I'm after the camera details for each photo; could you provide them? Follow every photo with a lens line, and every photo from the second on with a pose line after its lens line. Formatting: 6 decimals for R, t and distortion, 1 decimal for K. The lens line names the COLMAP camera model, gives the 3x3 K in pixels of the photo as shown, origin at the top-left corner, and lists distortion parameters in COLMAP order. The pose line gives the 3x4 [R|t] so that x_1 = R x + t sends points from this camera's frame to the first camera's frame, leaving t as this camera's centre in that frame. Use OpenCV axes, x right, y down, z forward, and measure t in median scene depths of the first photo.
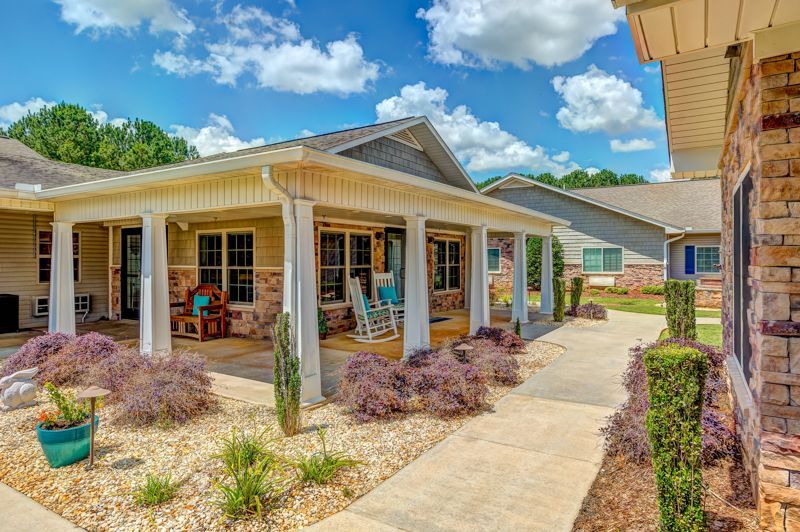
lens RADIAL K [[487.0, 0, 401.7], [0, 487.0, 251.6], [0, 0, 1]] dist [-0.002966, -0.000750]
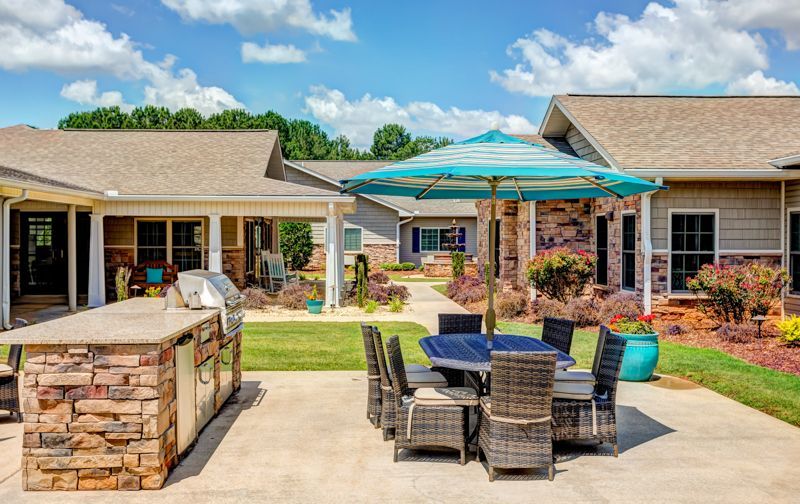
lens RADIAL K [[875.3, 0, 400.0], [0, 875.3, 252.0], [0, 0, 1]] dist [-0.005562, -0.004892]
pose [[0.826465, -0.006132, 0.562955, -0.791636], [-0.014065, 0.999404, 0.031534, -0.025401], [-0.562812, -0.033980, 0.825886, -0.889236]]
